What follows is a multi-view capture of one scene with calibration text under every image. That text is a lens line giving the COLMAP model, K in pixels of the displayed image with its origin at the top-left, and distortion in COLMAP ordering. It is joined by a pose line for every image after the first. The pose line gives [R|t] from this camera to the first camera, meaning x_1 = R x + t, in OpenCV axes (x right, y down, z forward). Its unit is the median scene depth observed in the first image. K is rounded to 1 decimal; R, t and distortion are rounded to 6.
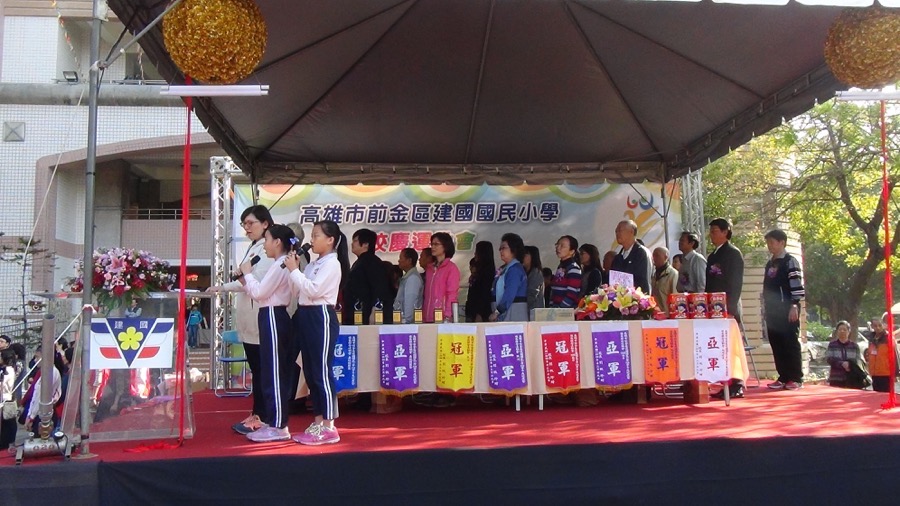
lens RADIAL K [[752.7, 0, 455.9], [0, 752.7, 258.4], [0, 0, 1]] dist [-0.001207, -0.002392]
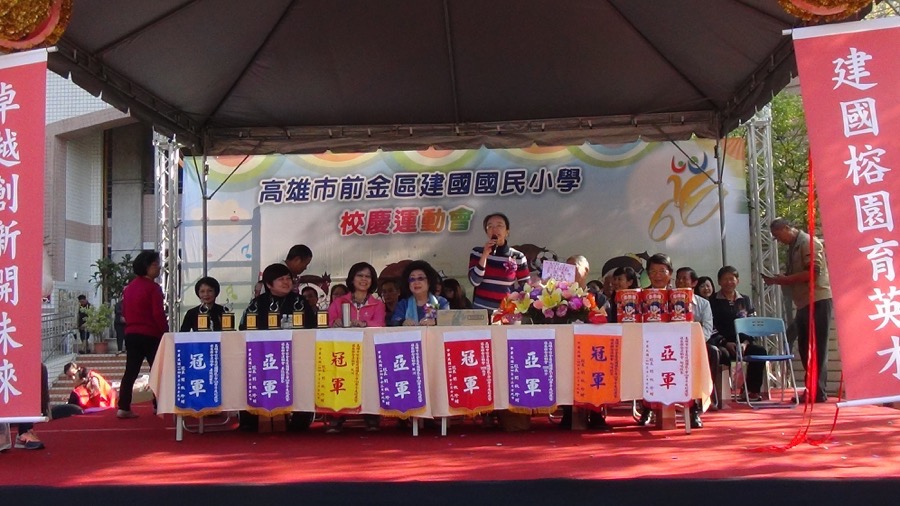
lens RADIAL K [[954.6, 0, 450.0], [0, 954.6, 253.0], [0, 0, 1]] dist [-0.007692, -0.015315]
pose [[0.987579, -0.012175, -0.156652, 0.161380], [0.015775, 0.999639, 0.021758, -0.009496], [0.156331, -0.023959, 0.987414, -0.003203]]
